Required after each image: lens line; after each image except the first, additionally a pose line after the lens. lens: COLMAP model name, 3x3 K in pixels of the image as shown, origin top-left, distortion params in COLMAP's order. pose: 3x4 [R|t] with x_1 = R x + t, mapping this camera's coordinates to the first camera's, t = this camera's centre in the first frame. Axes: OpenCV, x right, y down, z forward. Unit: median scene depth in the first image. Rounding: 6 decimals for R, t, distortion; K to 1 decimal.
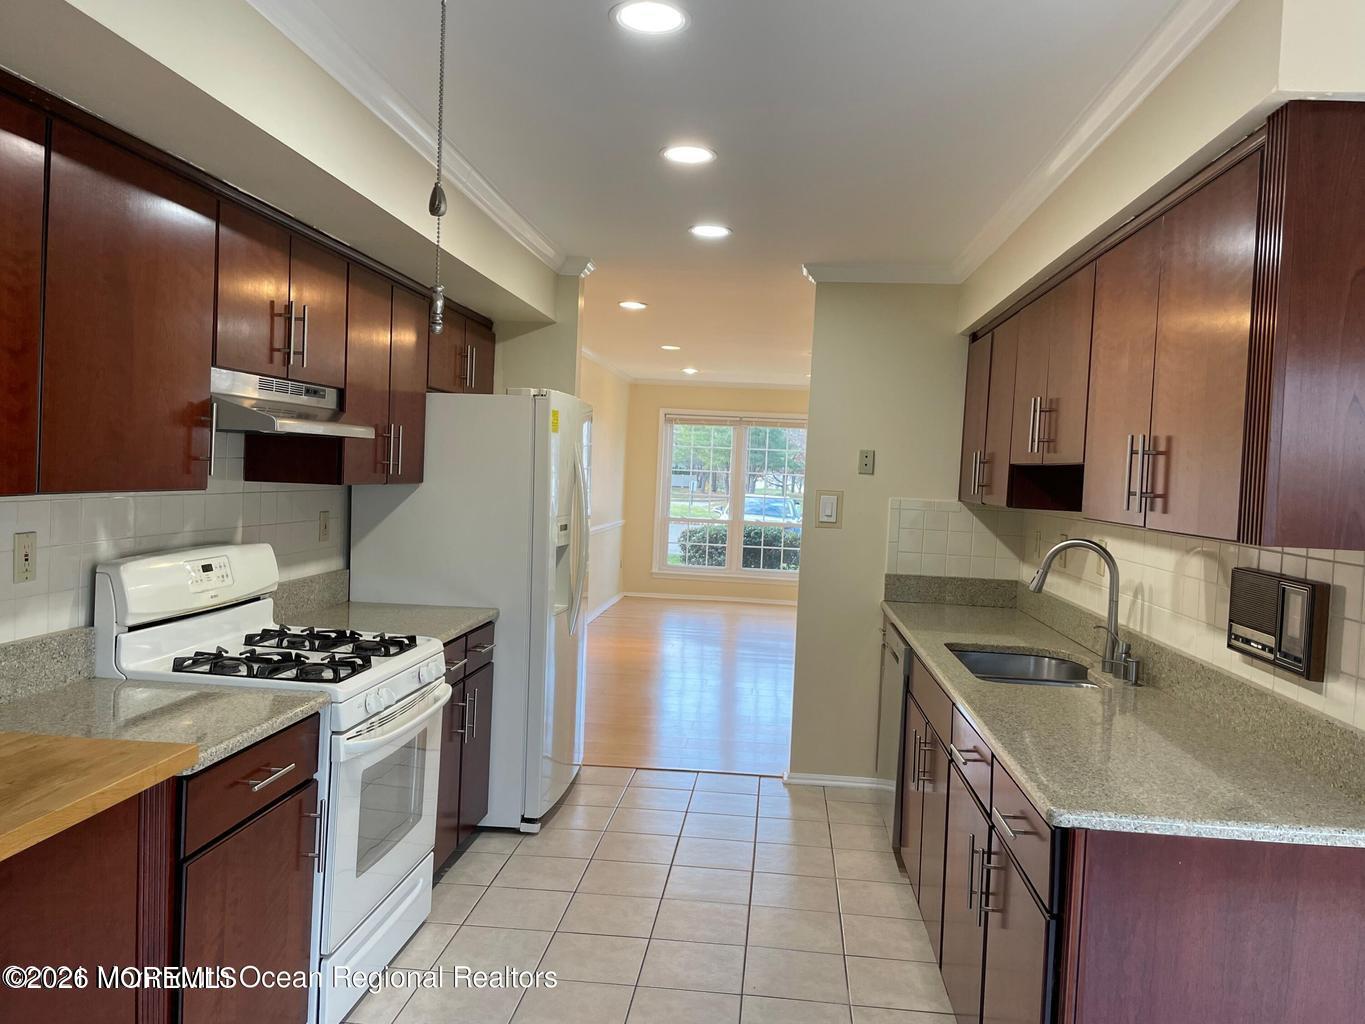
lens RADIAL K [[1028.0, 0, 695.4], [0, 1028.0, 503.3], [0, 0, 1]] dist [0.074165, -0.091367]
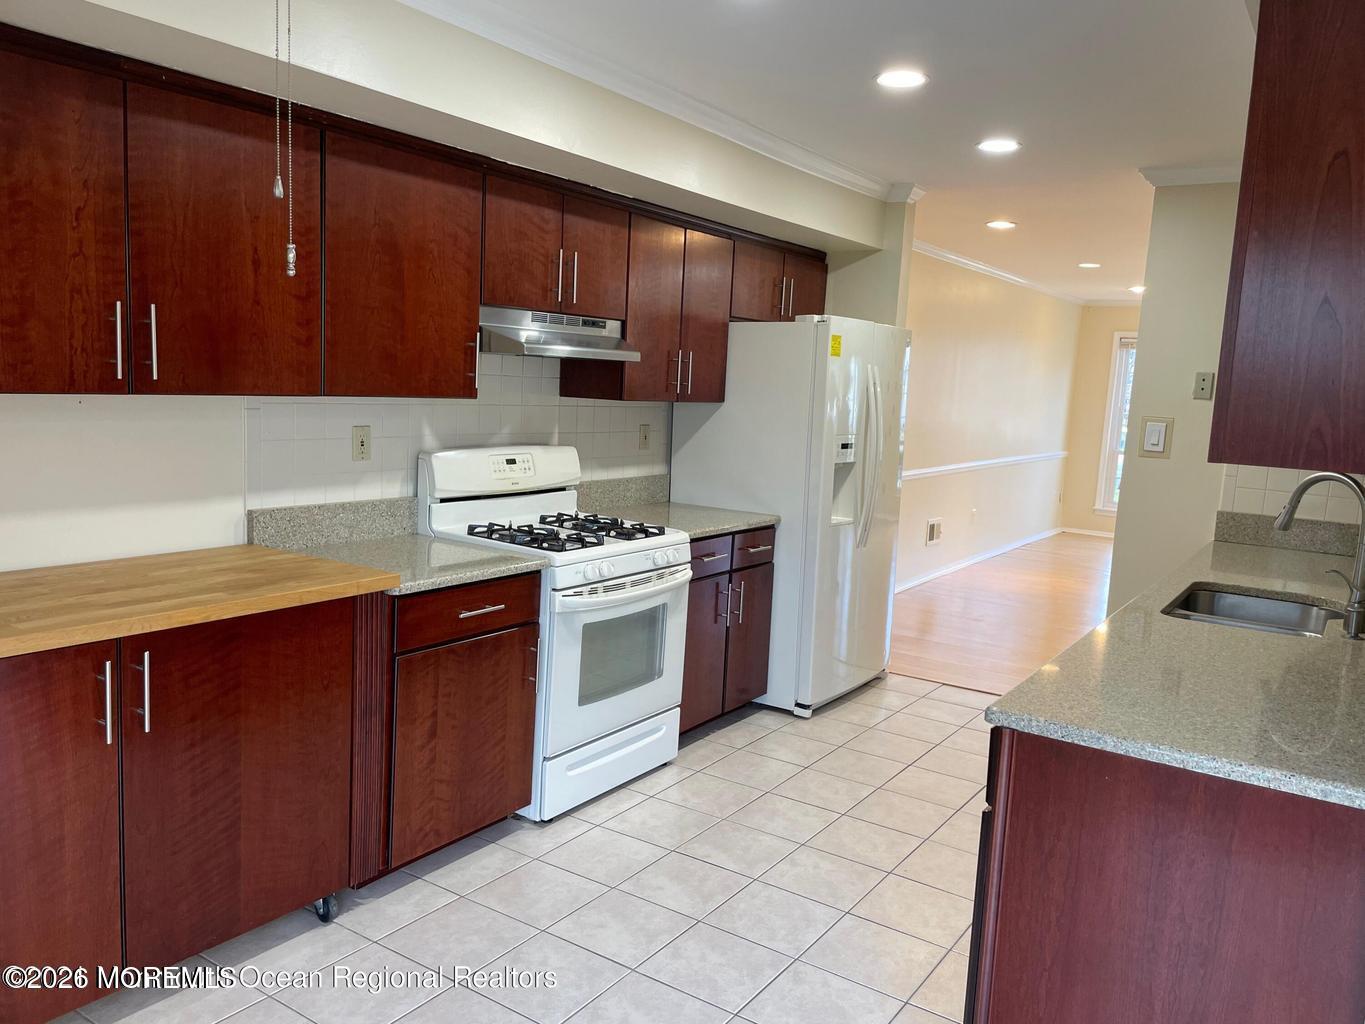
lens RADIAL K [[1028.0, 0, 705.5], [0, 1028.0, 506.1], [0, 0, 1]] dist [0.074165, -0.091367]
pose [[0.881234, 0.060582, -0.468783, 0.354841], [-0.028241, 0.996729, 0.075721, 0.013337], [0.471837, -0.053489, 0.880062, -0.025075]]
